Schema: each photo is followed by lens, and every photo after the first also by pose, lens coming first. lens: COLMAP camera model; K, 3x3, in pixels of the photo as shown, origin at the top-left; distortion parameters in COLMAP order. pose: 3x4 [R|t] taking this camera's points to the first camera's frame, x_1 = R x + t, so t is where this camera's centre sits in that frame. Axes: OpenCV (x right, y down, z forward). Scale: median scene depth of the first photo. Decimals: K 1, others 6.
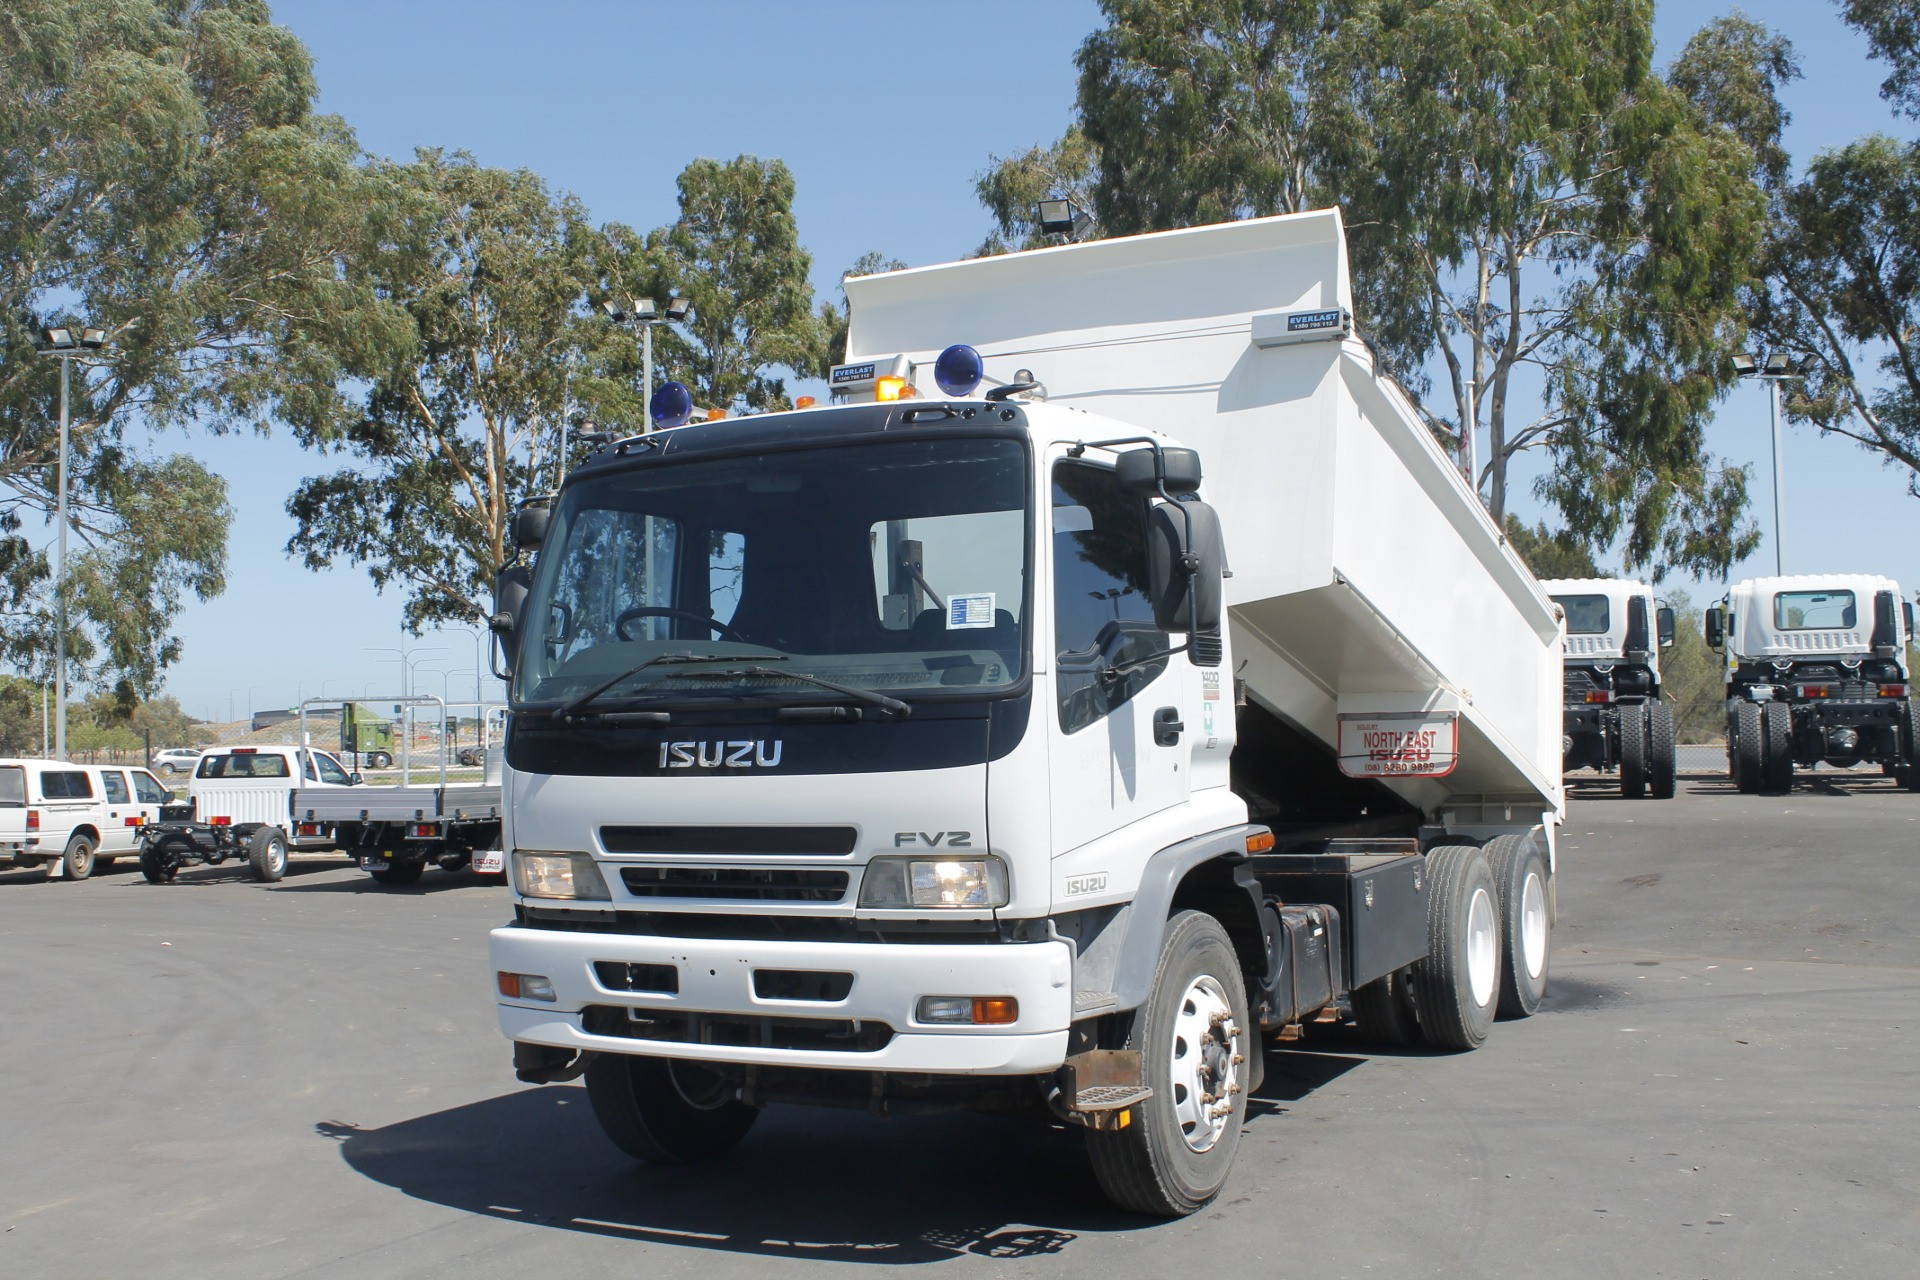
lens RADIAL K [[1974.9, 0, 977.8], [0, 1974.9, 663.3], [0, 0, 1]] dist [-0.122531, 0.108493]
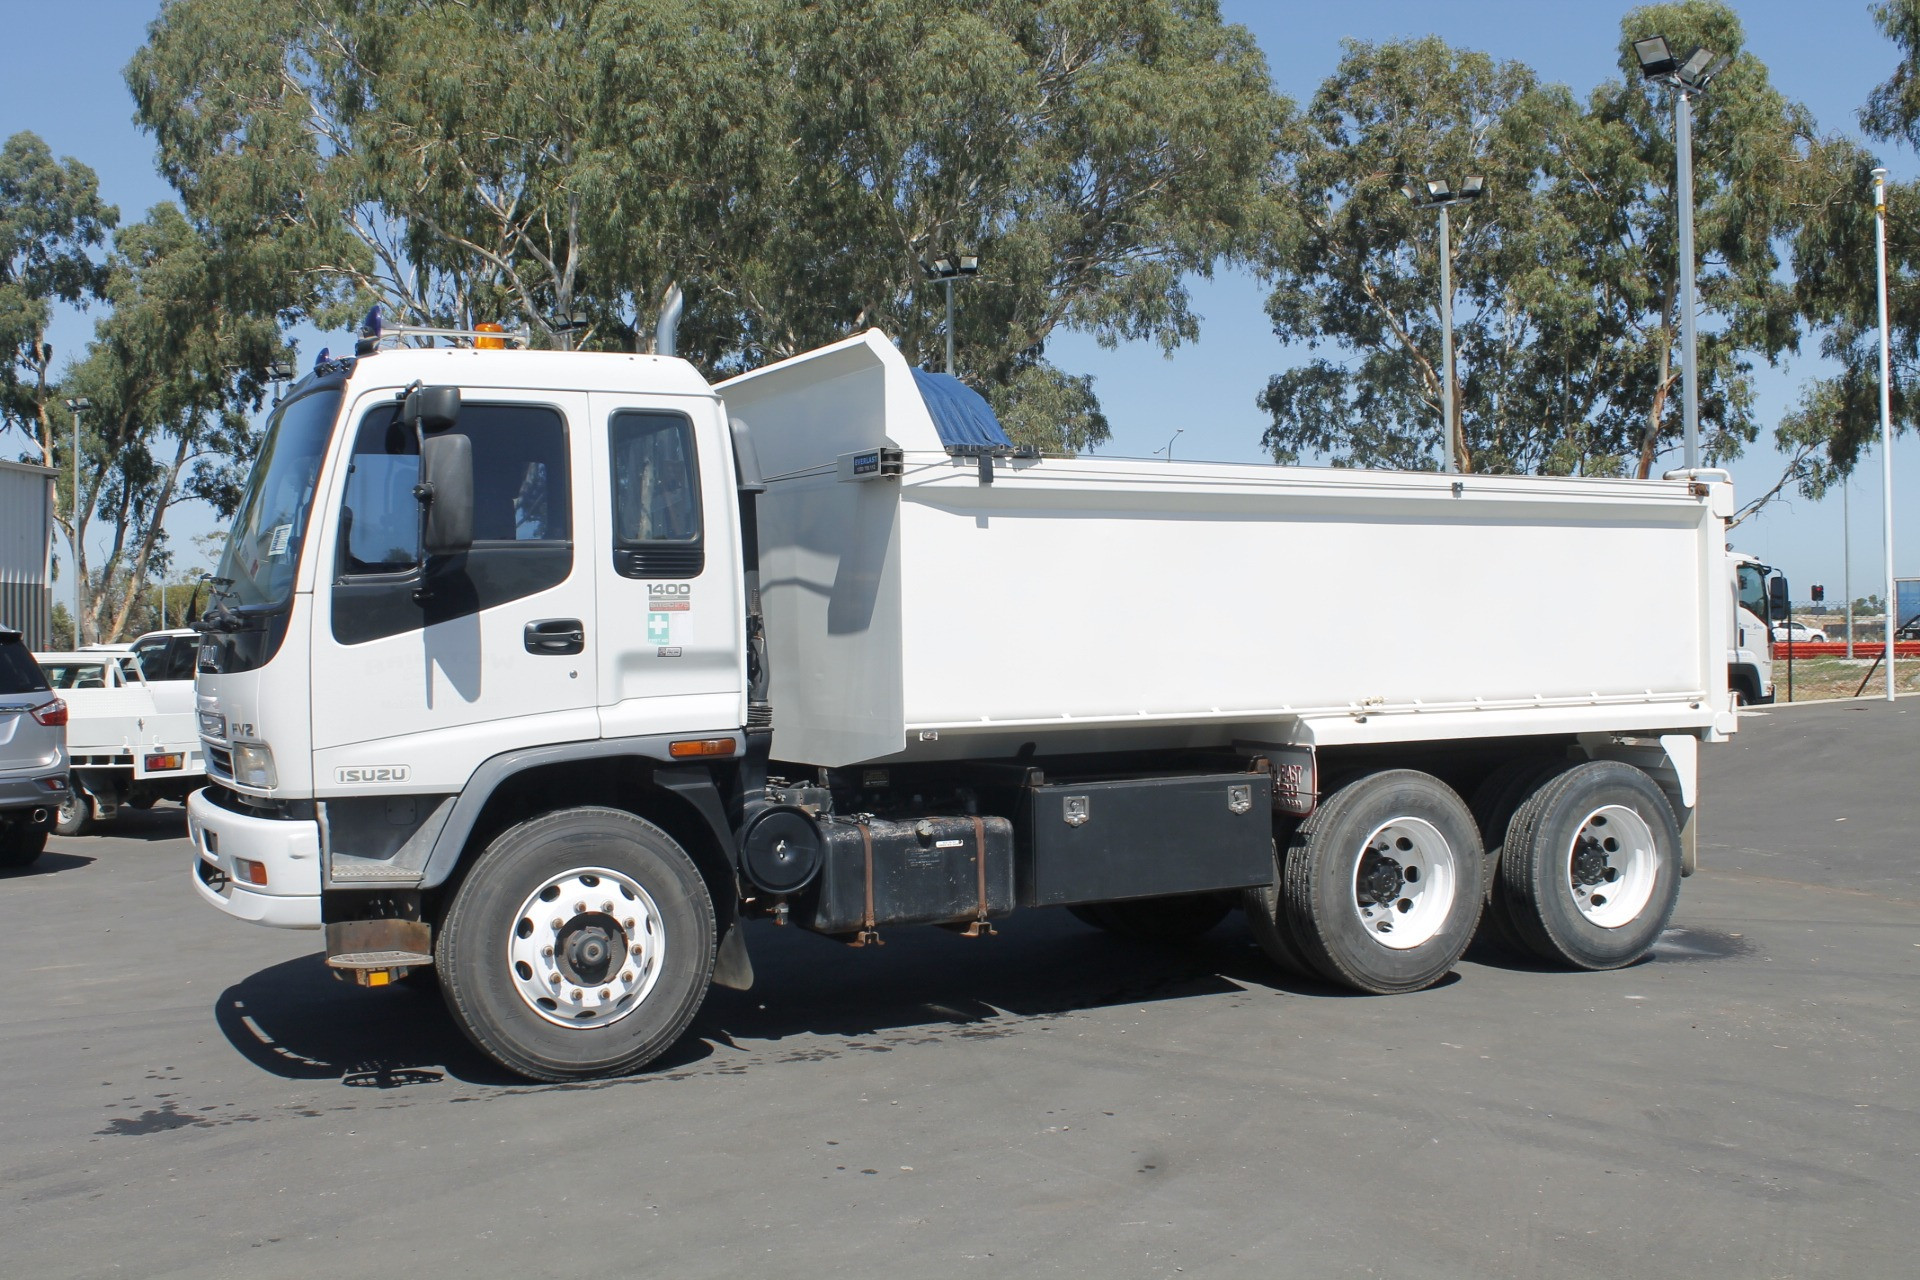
lens RADIAL K [[1979.3, 0, 967.3], [0, 1979.3, 653.4], [0, 0, 1]] dist [-0.142895, 0.181822]
pose [[0.821362, 0.017884, -0.570126, 0.930586], [0.013964, 0.998578, 0.051442, -0.011660], [0.570236, -0.050214, 0.819945, 0.248143]]
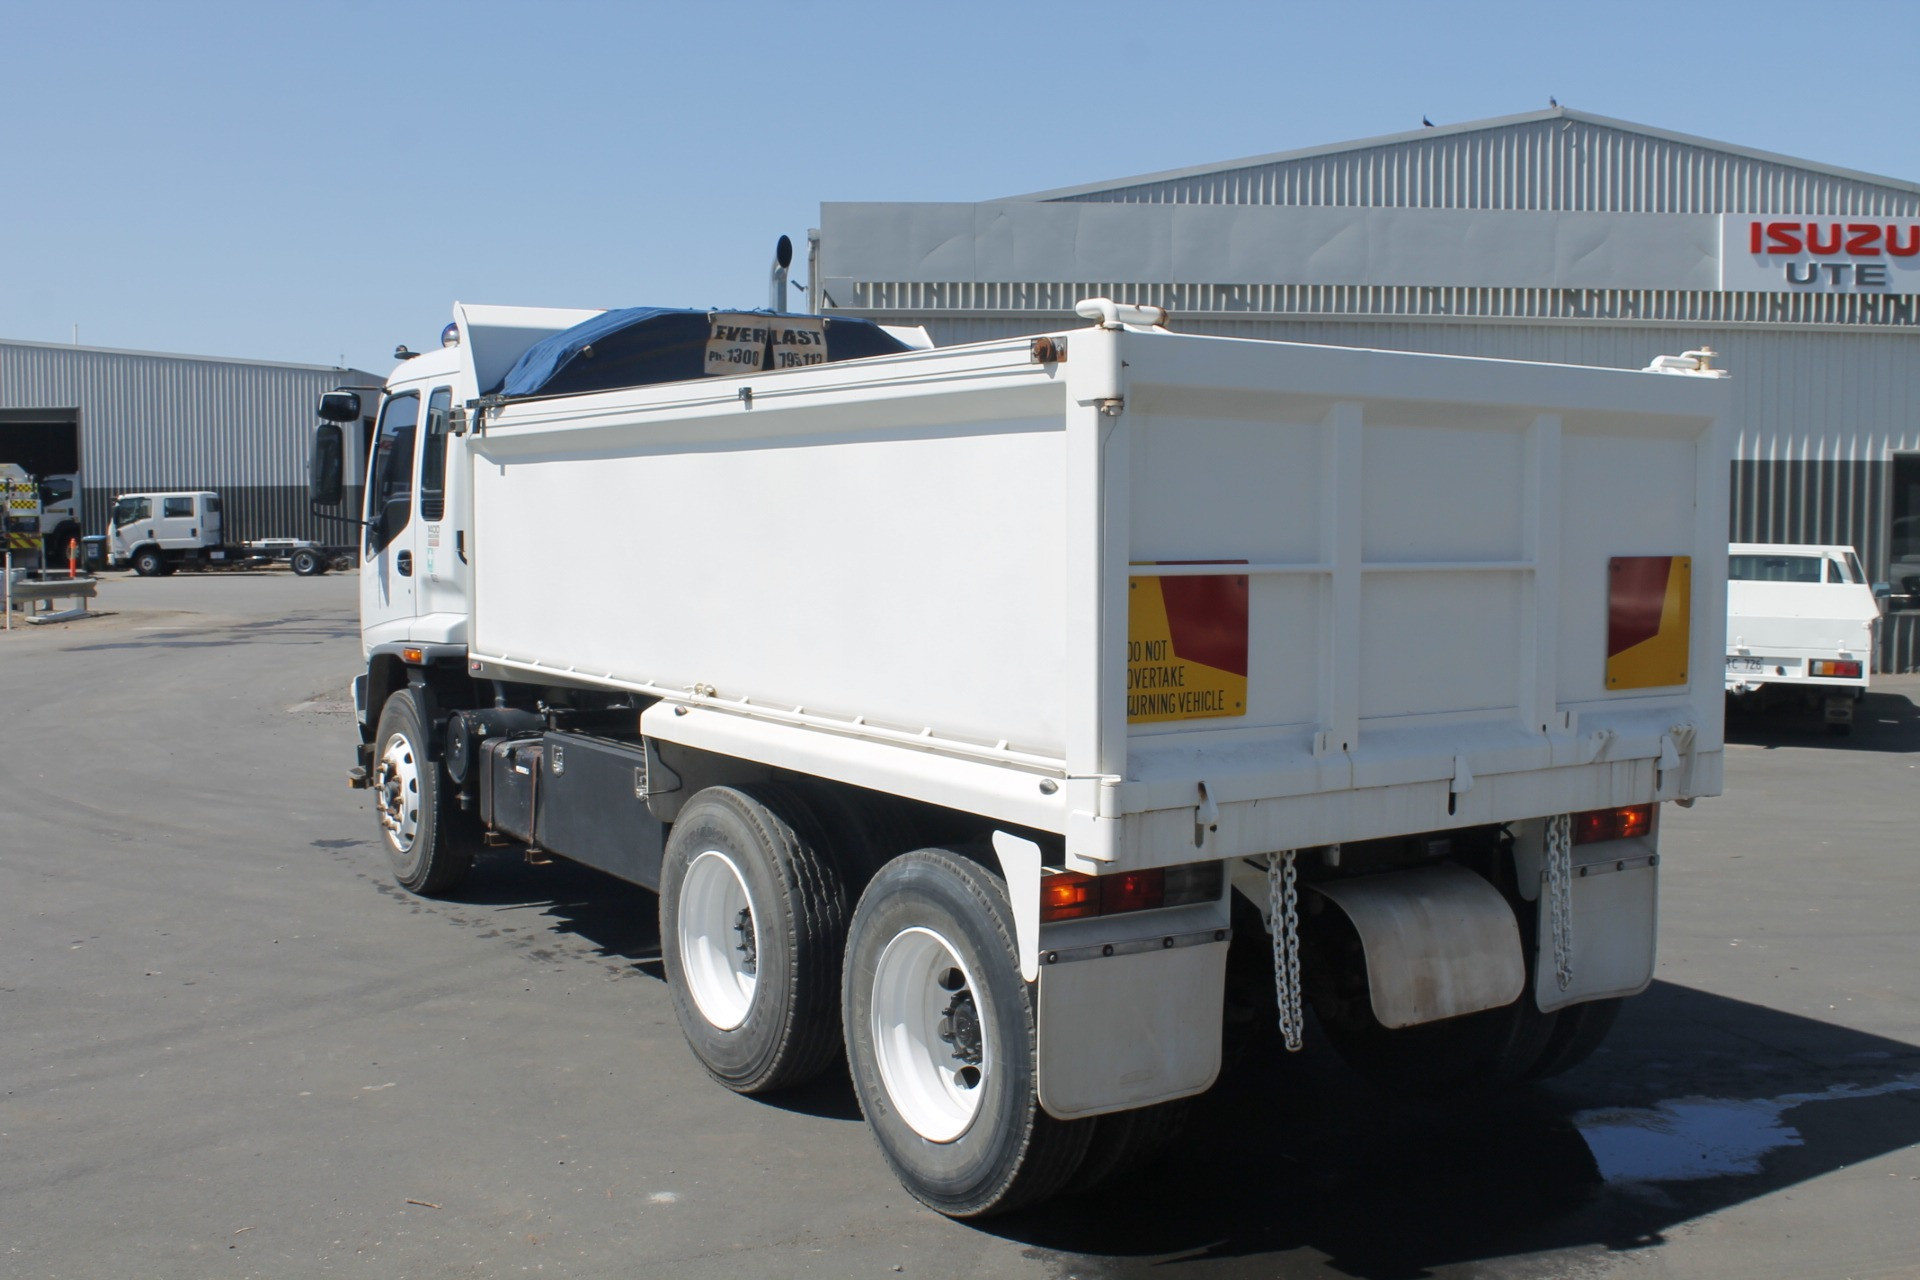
lens RADIAL K [[1979.3, 0, 967.3], [0, 1979.3, 653.4], [0, 0, 1]] dist [-0.142895, 0.181822]
pose [[-0.487846, 0.088696, -0.868412, 1.209055], [0.040859, 0.996054, 0.078779, 0.001321], [0.871973, 0.002949, -0.489545, 2.154376]]
